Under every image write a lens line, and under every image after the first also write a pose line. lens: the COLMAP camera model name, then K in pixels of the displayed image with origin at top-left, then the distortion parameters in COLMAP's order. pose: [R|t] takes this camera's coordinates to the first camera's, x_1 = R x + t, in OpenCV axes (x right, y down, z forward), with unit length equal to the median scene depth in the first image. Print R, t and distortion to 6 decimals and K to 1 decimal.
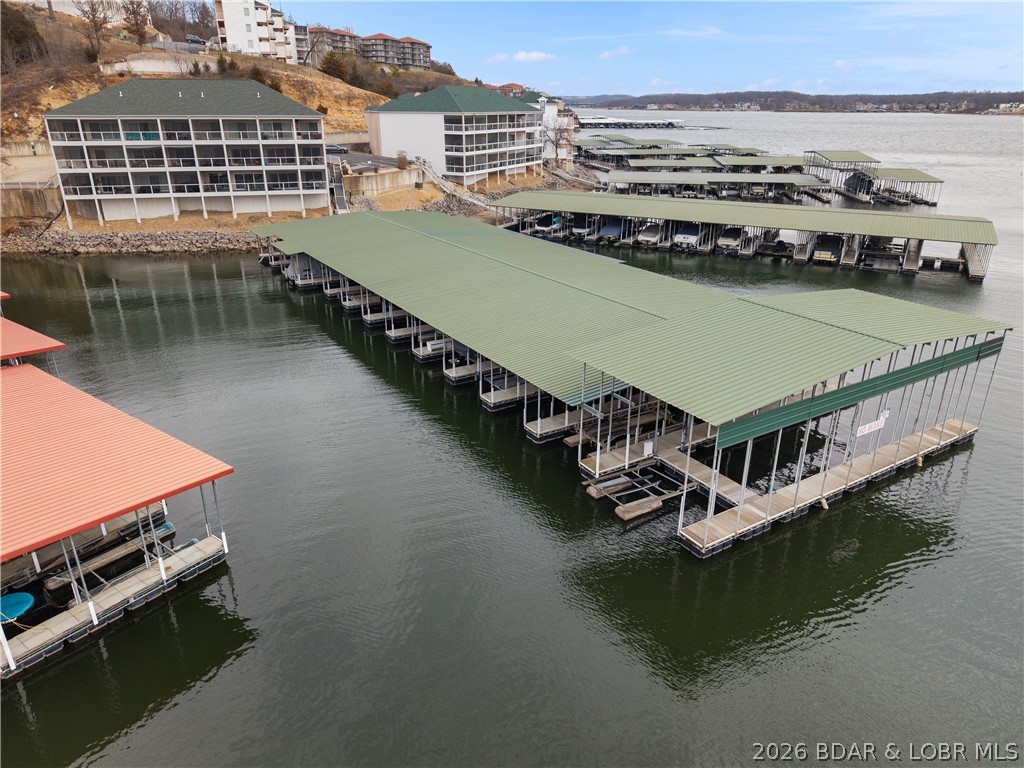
lens RADIAL K [[699.8, 0, 519.8], [0, 699.8, 384.1], [0, 0, 1]] dist [0.019338, -0.024988]
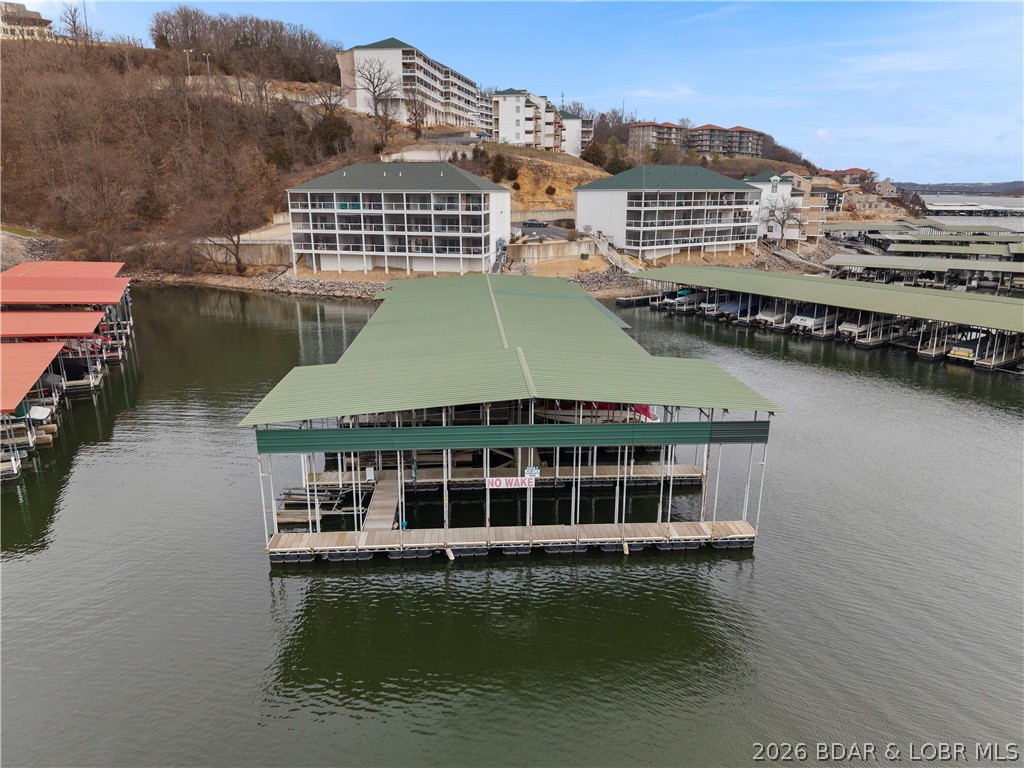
lens RADIAL K [[699.8, 0, 509.9], [0, 699.8, 387.5], [0, 0, 1]] dist [0.019338, -0.024988]
pose [[0.876744, 0.125473, -0.464302, 0.256581], [-0.175618, 0.982231, -0.066183, -0.000699], [0.447747, 0.139566, 0.883201, 0.047698]]
